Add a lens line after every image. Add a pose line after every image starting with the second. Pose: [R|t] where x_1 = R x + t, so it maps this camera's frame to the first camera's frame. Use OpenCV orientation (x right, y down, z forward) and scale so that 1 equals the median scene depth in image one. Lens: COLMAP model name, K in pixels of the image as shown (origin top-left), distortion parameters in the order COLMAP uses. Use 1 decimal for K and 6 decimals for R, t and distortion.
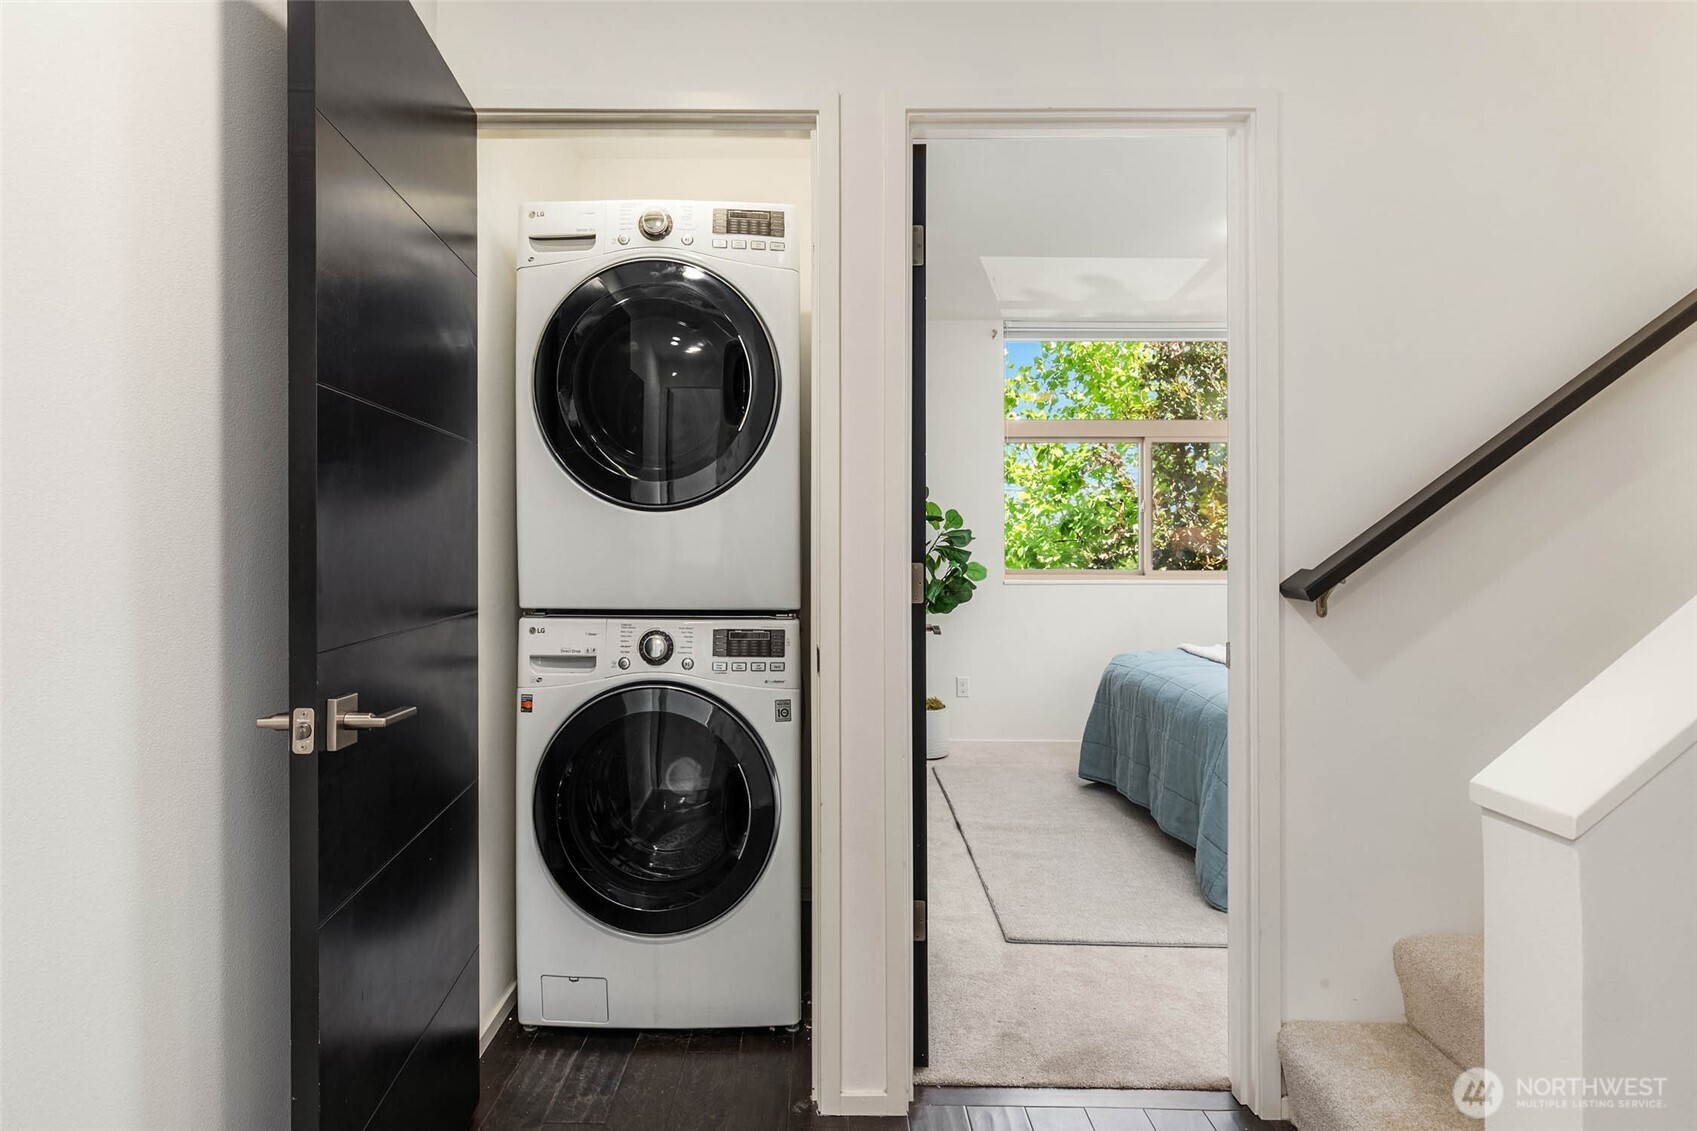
lens RADIAL K [[922.9, 0, 845.2], [0, 922.9, 553.0], [0, 0, 1]] dist [0.011570, 0.001047]
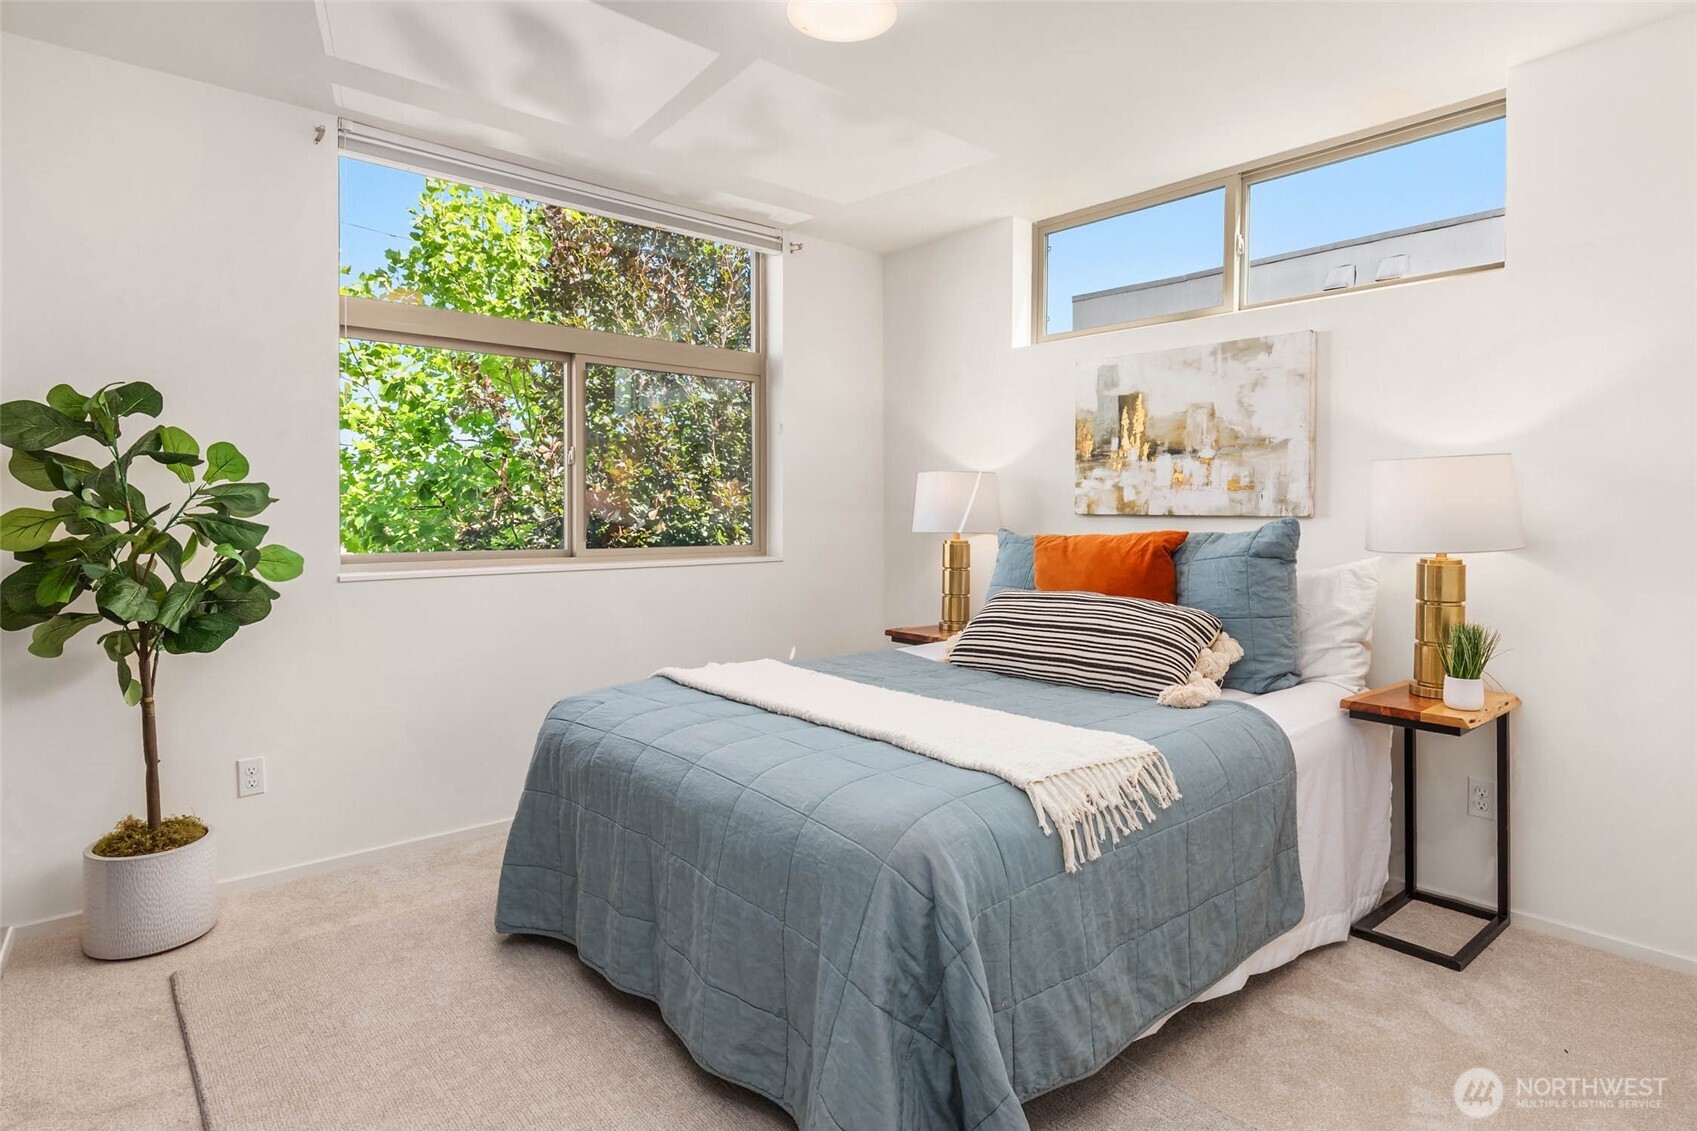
lens RADIAL K [[922.9, 0, 883.8], [0, 922.9, 508.1], [0, 0, 1]] dist [0.011570, 0.001047]
pose [[0.758100, 0.001946, 0.652135, 0.030315], [0.007263, 0.999908, -0.011426, -0.001420], [-0.652097, 0.013399, 0.758017, 0.196504]]
